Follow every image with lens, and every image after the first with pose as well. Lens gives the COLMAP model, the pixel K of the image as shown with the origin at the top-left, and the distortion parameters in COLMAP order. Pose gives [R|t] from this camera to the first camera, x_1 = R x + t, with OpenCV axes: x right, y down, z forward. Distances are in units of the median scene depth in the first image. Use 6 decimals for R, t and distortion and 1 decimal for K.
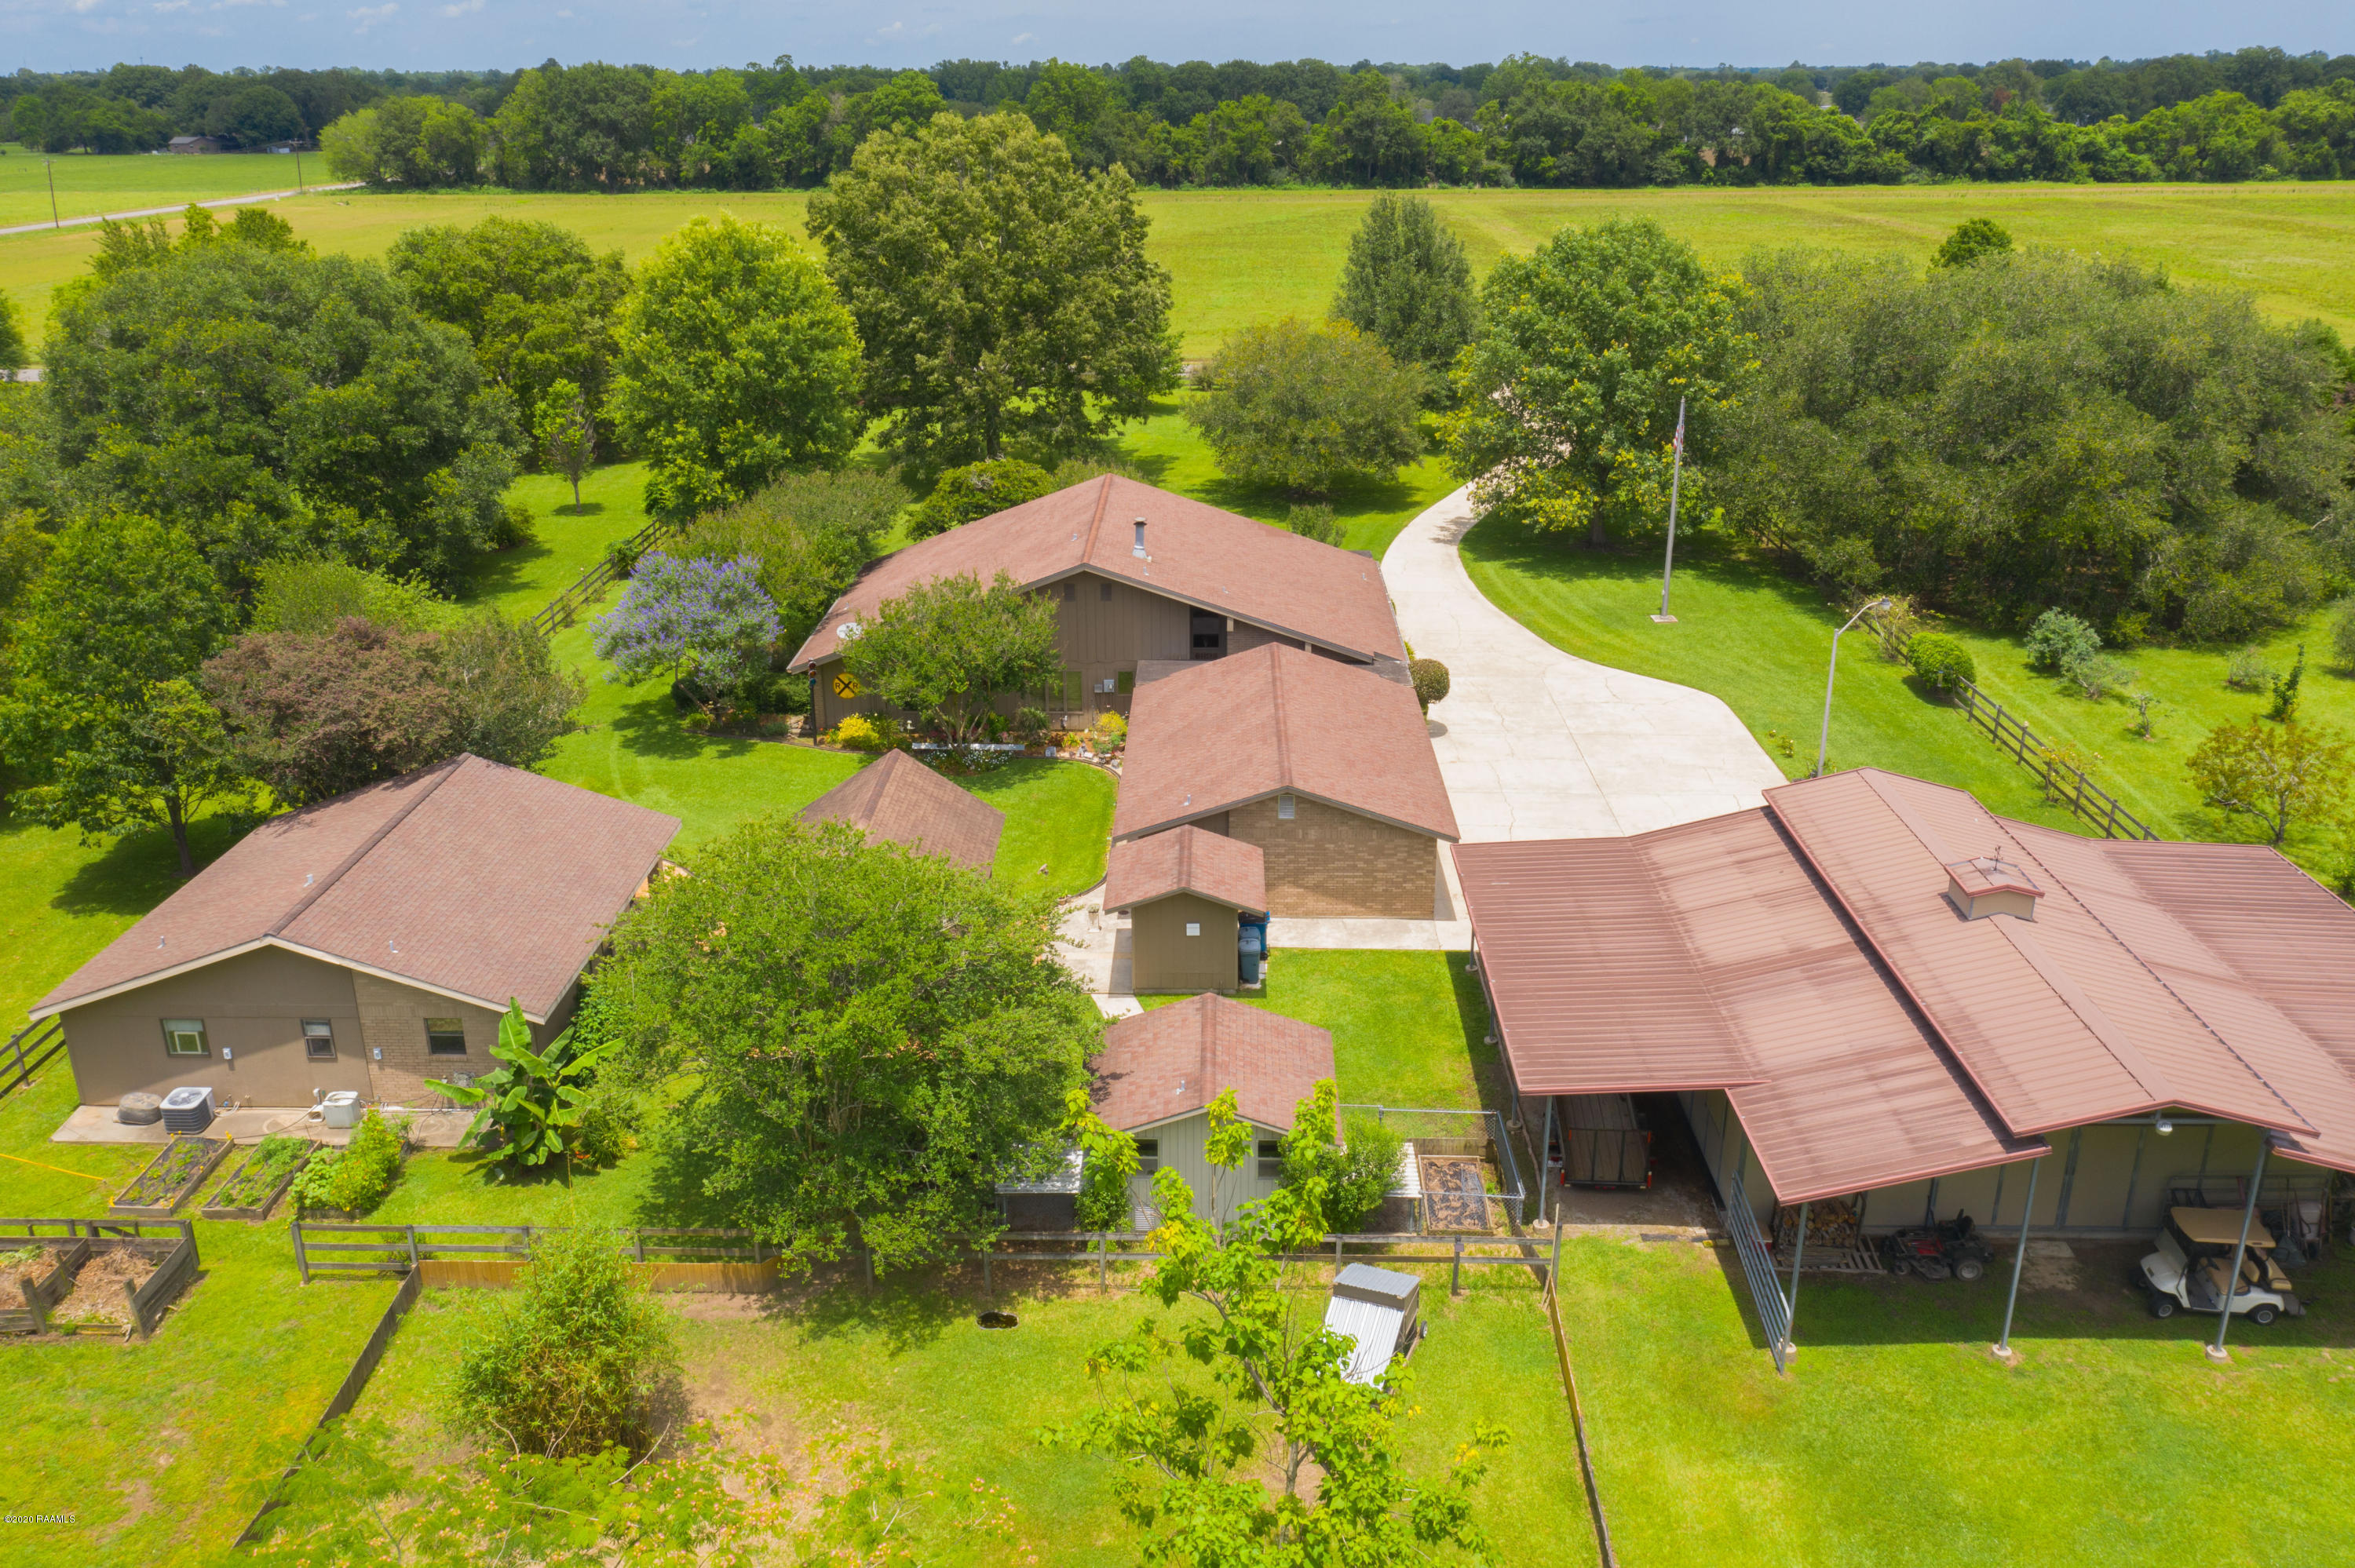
lens RADIAL K [[1886.2, 0, 1172.1], [0, 1886.2, 774.9], [0, 0, 1]] dist [-0.005290, -0.006602]
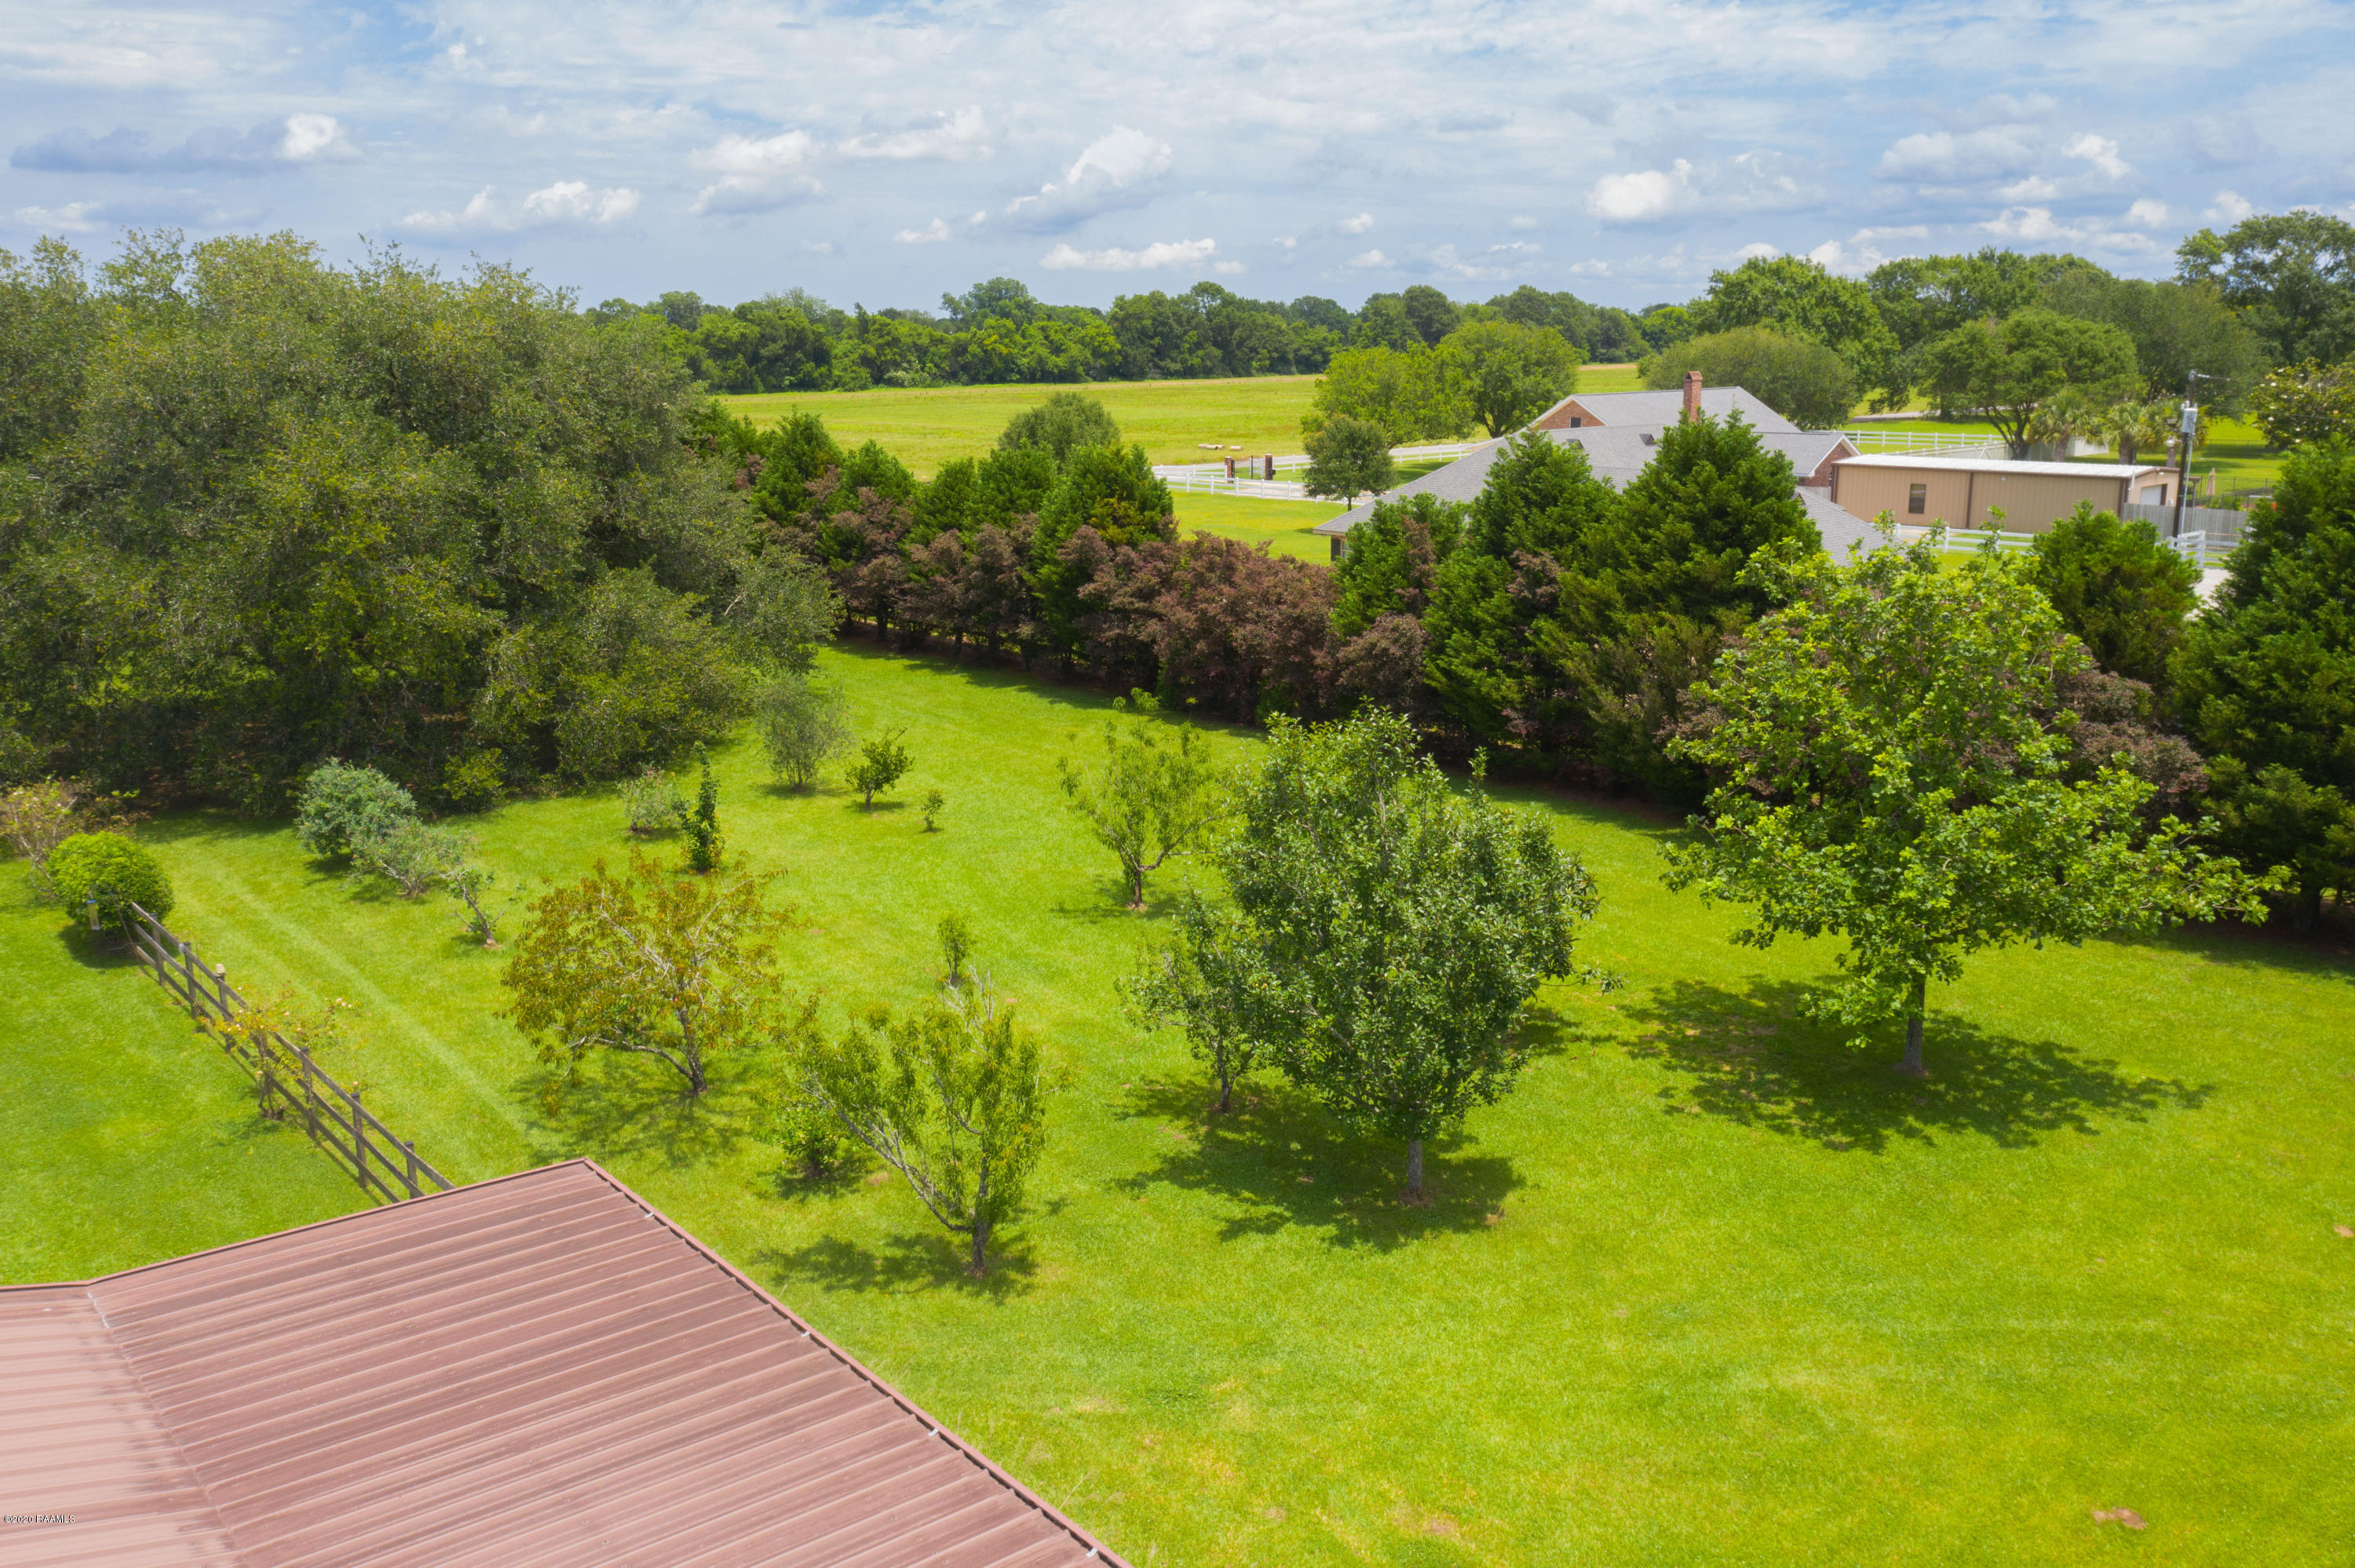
lens RADIAL K [[1886.2, 0, 1172.1], [0, 1886.2, 774.9], [0, 0, 1]] dist [-0.005290, -0.006602]
pose [[0.740611, -0.151432, 0.654648, 0.277594], [0.236004, 0.970826, -0.042424, 0.003040], [-0.629125, 0.185919, 0.754742, 0.392023]]
